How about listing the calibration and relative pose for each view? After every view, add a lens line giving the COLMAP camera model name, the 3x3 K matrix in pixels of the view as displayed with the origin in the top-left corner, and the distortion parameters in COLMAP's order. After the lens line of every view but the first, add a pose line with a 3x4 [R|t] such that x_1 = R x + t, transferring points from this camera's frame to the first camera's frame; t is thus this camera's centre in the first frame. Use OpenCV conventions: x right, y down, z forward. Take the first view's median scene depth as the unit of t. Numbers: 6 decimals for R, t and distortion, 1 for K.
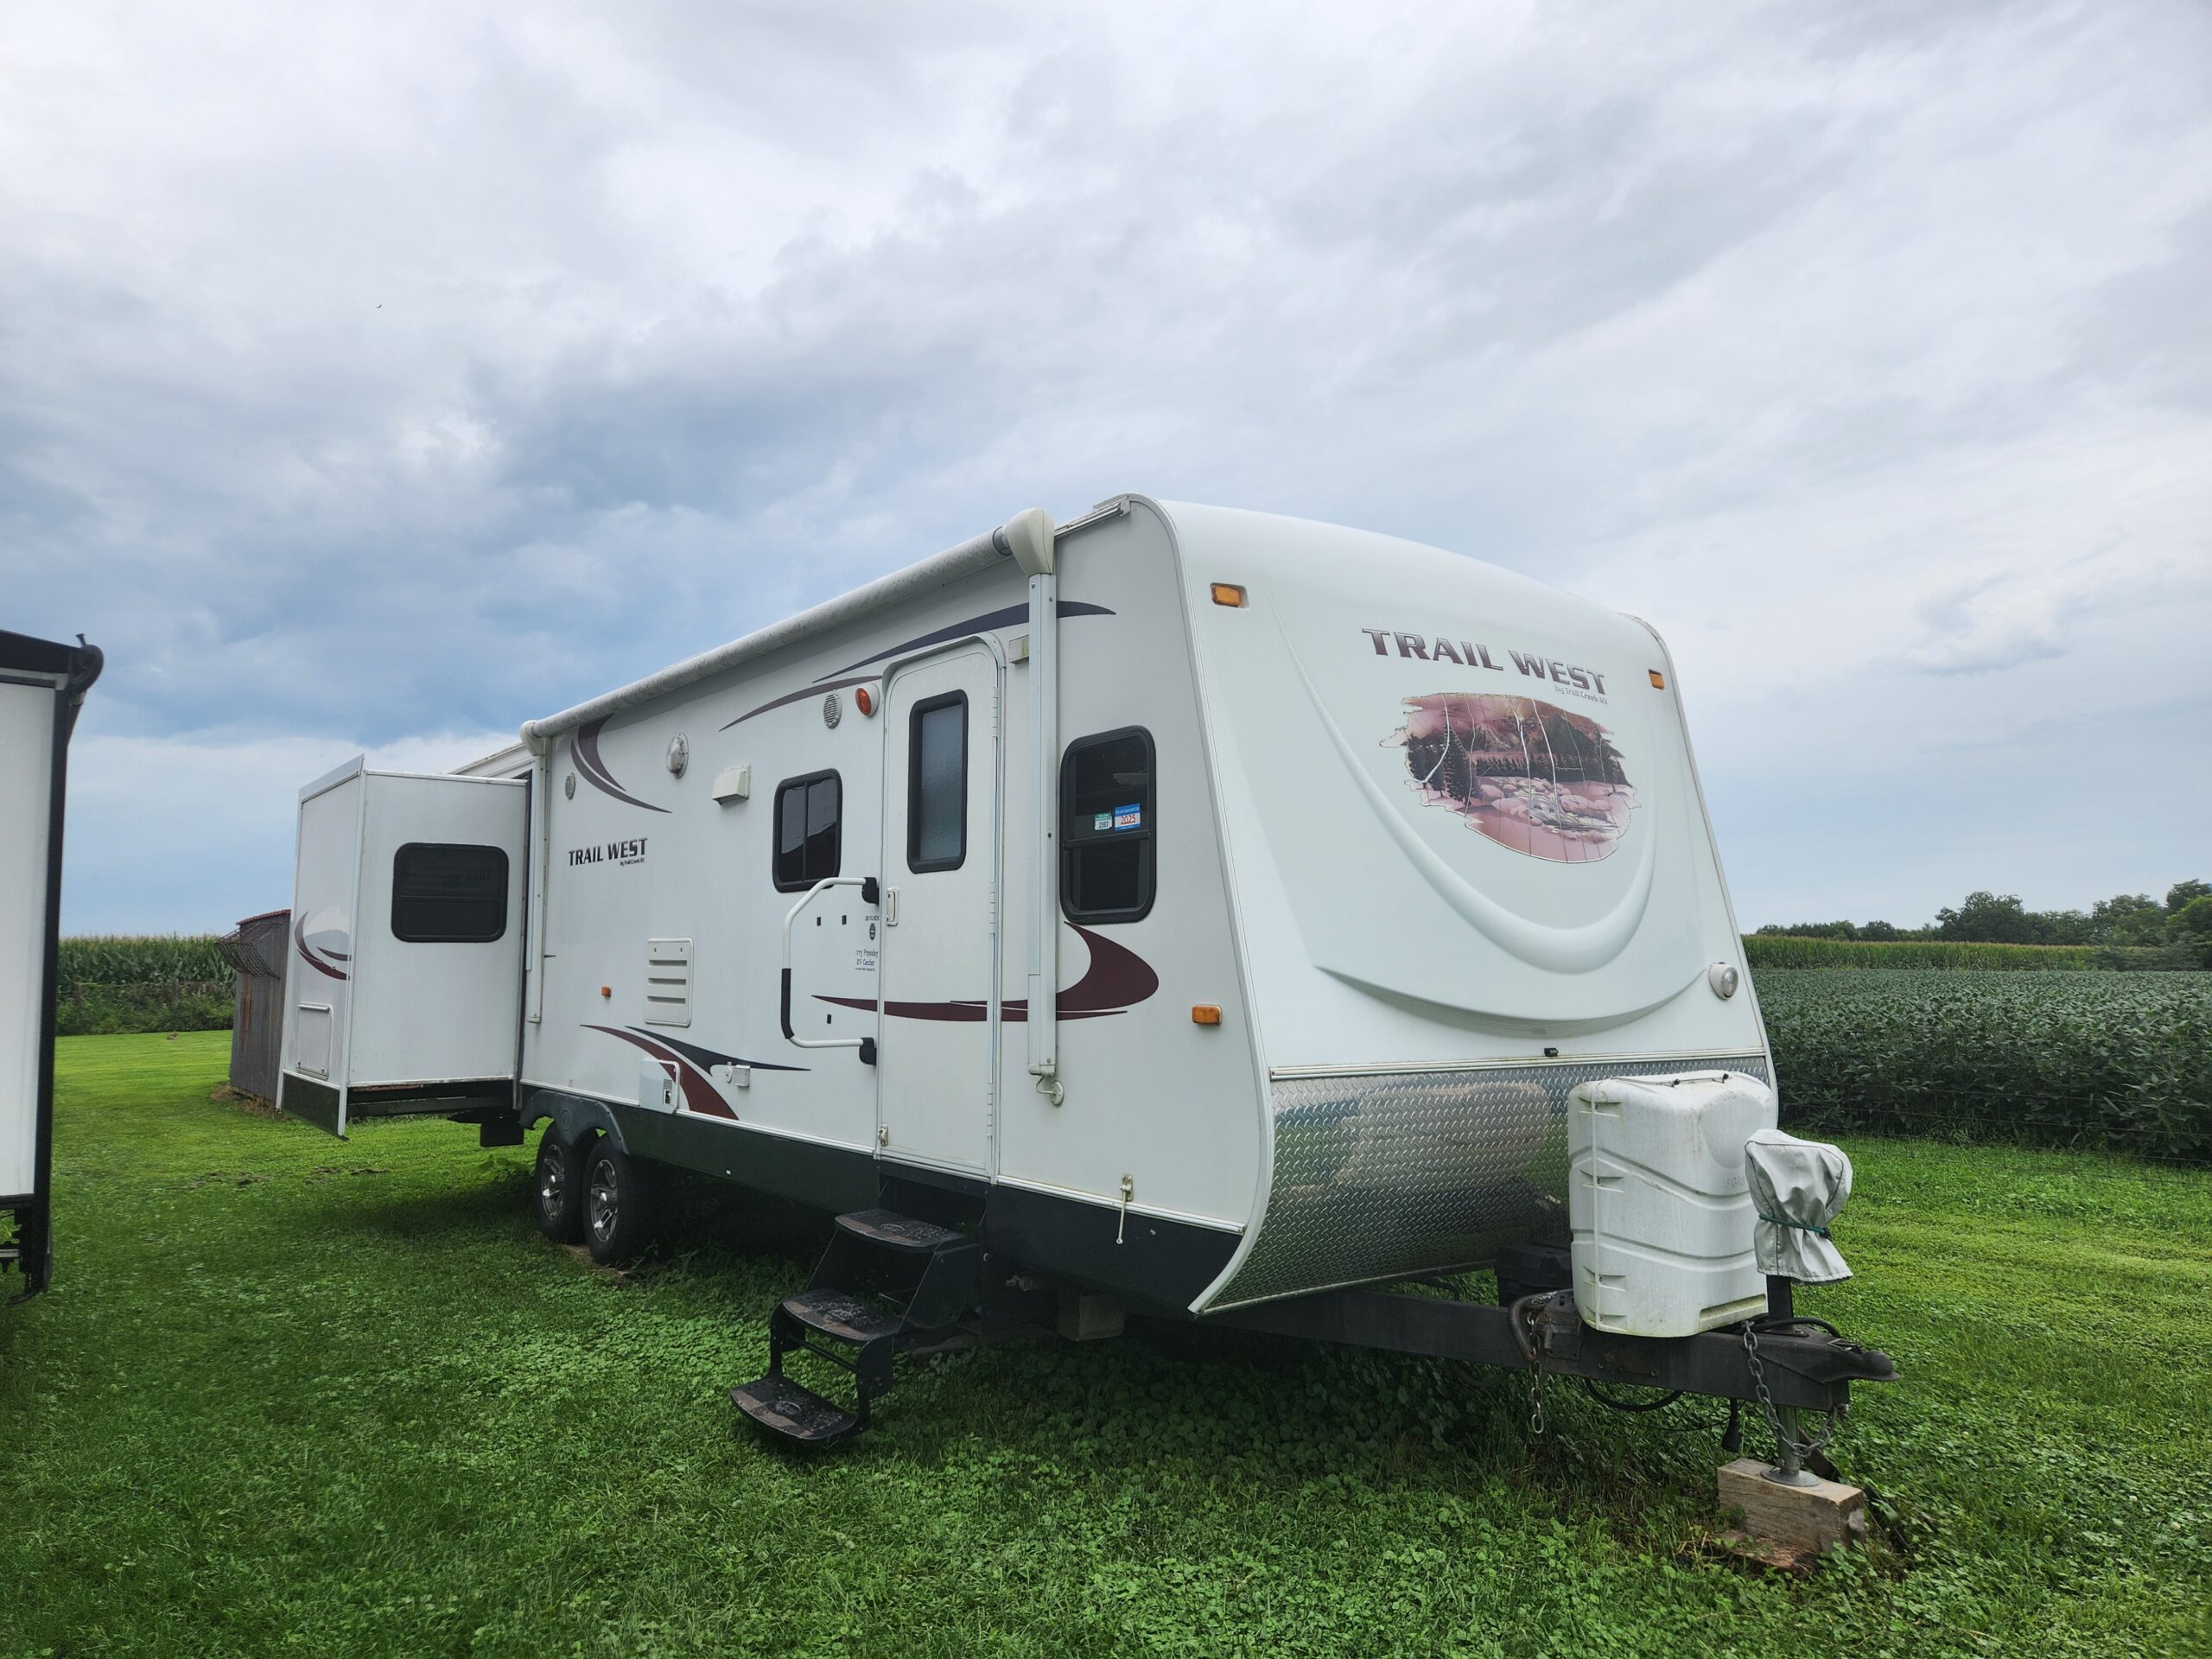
lens RADIAL K [[1454.5, 0, 1106.0], [0, 1454.5, 829.5], [0, 0, 1]] dist [0.093425, -0.111068]
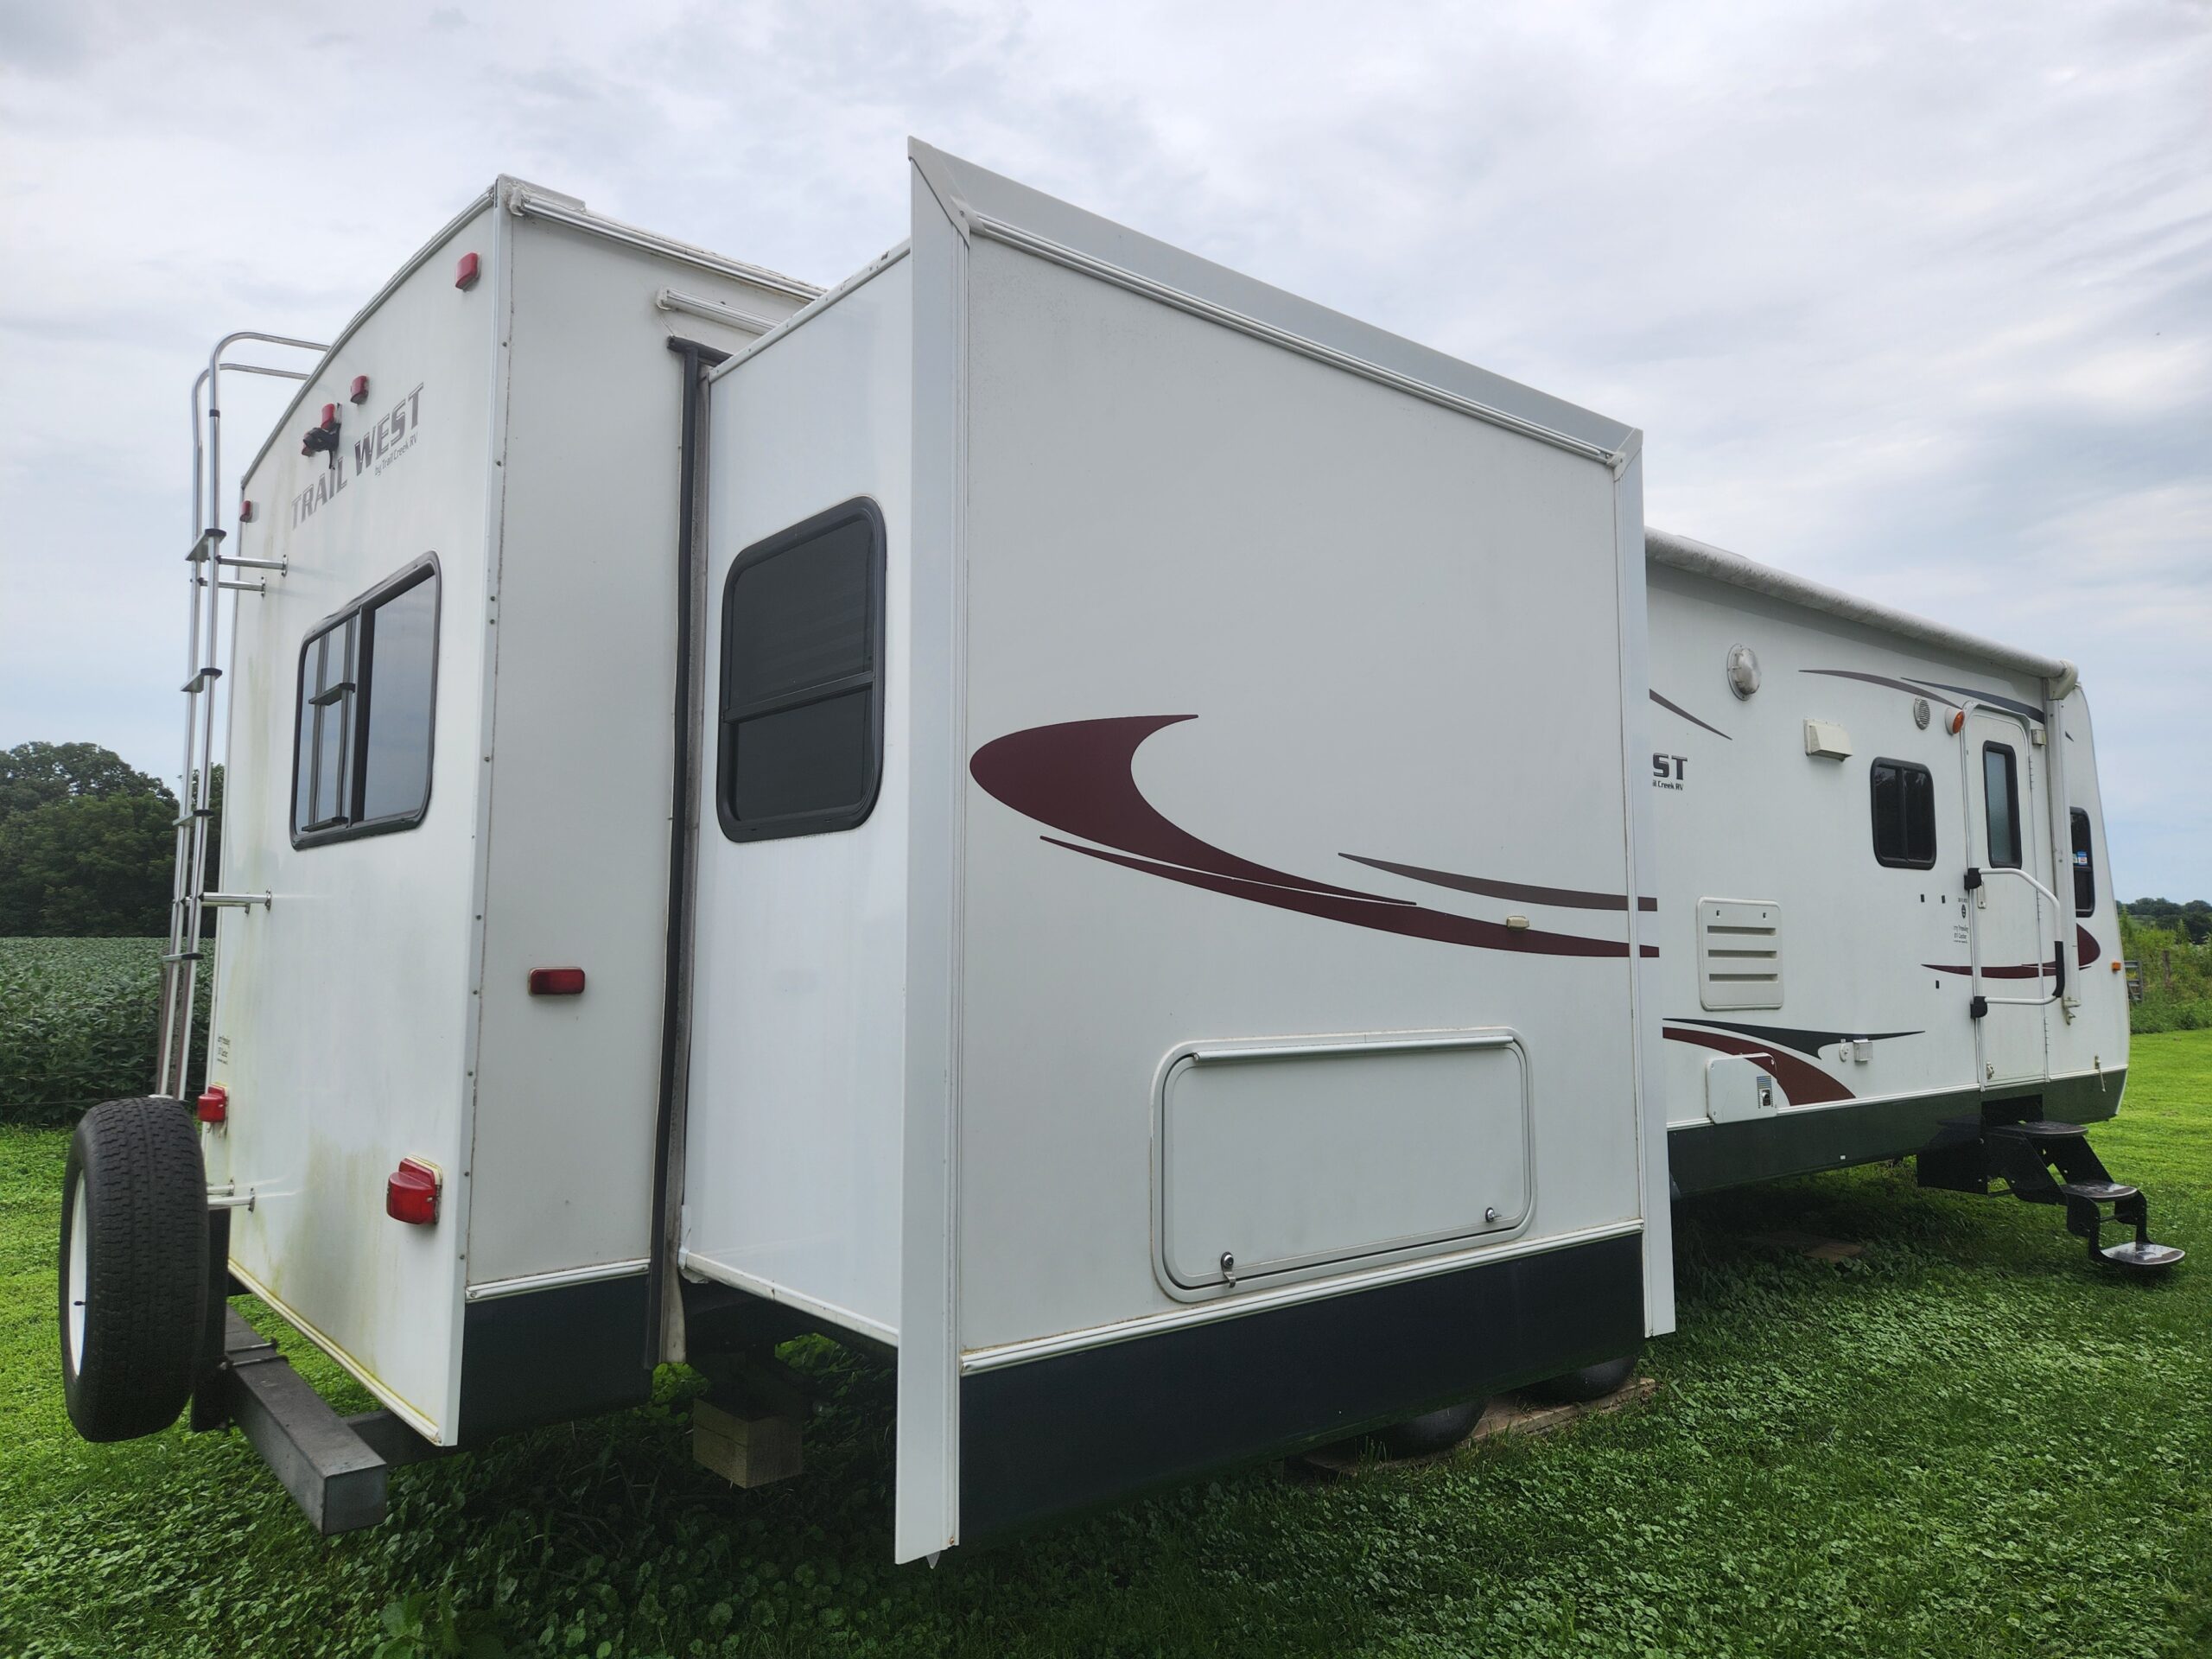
lens RADIAL K [[1475.4, 0, 1108.4], [0, 1475.4, 807.4], [0, 0, 1]] dist [0.082411, -0.071947]
pose [[-0.040987, 0.089615, 0.995133, -1.155468], [-0.098162, 0.990790, -0.093267, 0.141890], [-0.994326, -0.101507, -0.031812, 1.453701]]
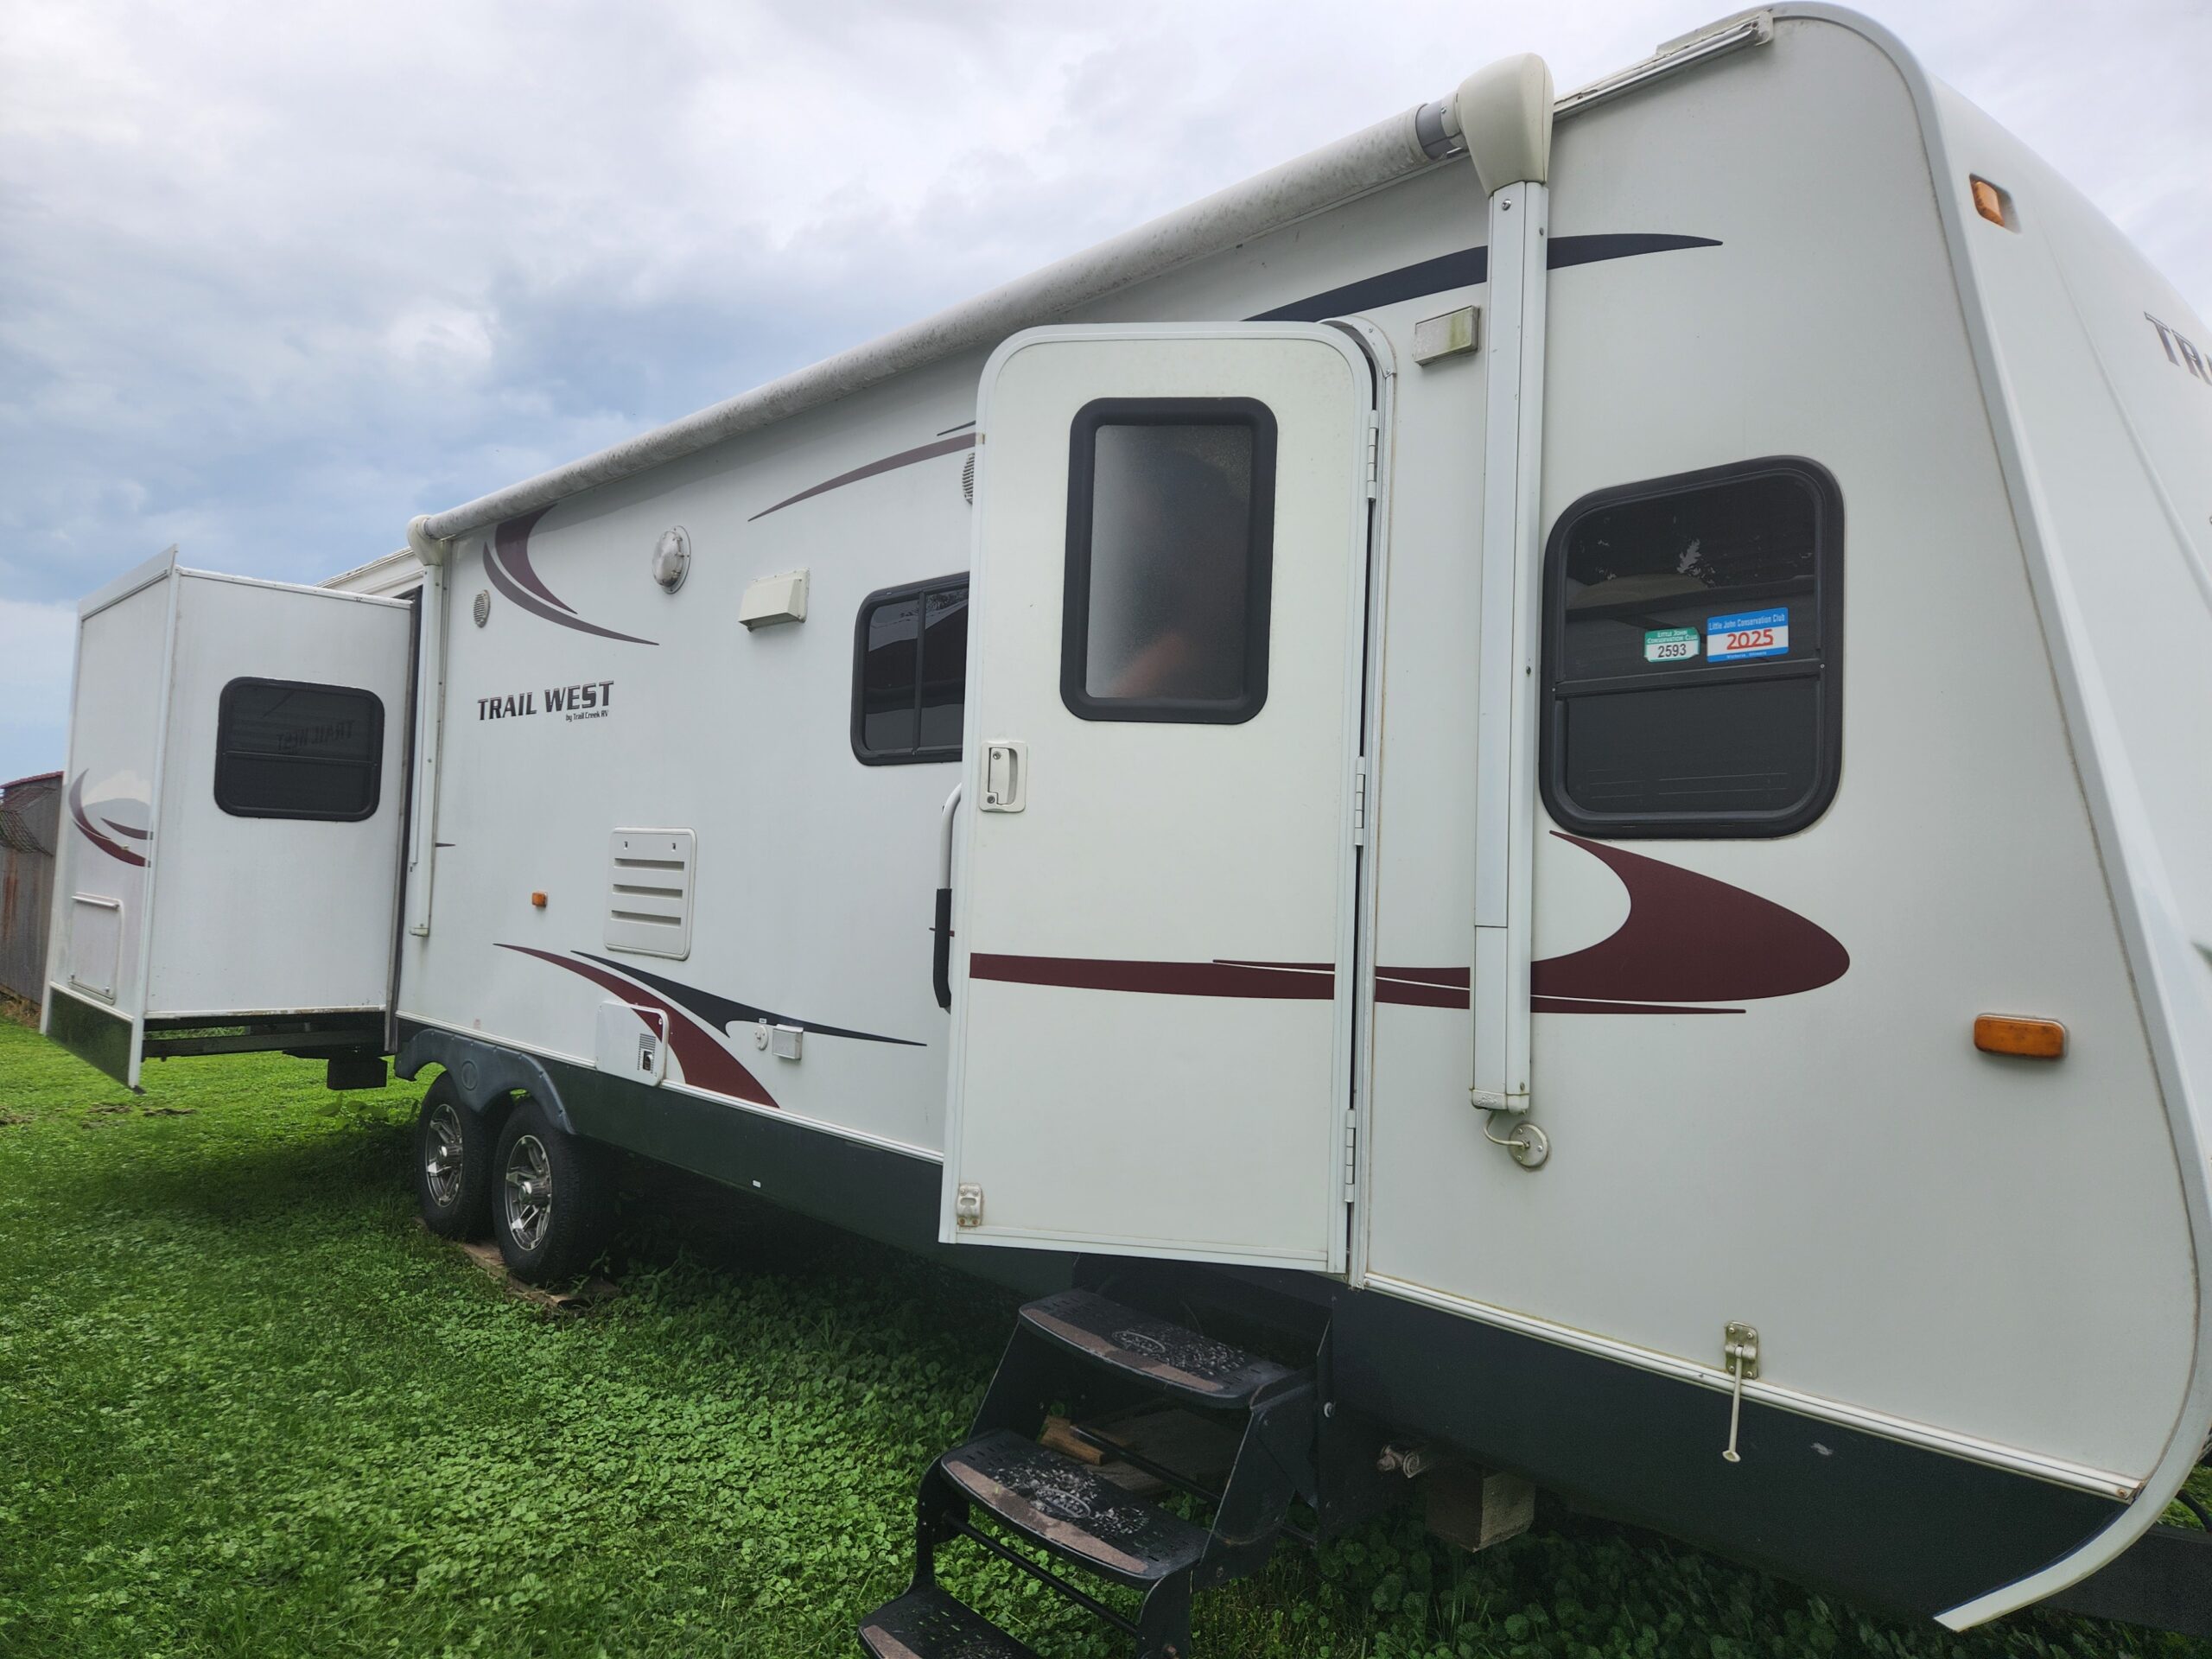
lens RADIAL K [[1463.5, 0, 1097.9], [0, 1463.5, 806.1], [0, 0, 1]] dist [0.080456, -0.068125]
pose [[0.994344, 0.040831, 0.098041, -0.169112], [-0.045494, 0.997914, 0.045813, 0.024629], [-0.095966, -0.050014, 0.994127, 0.317541]]
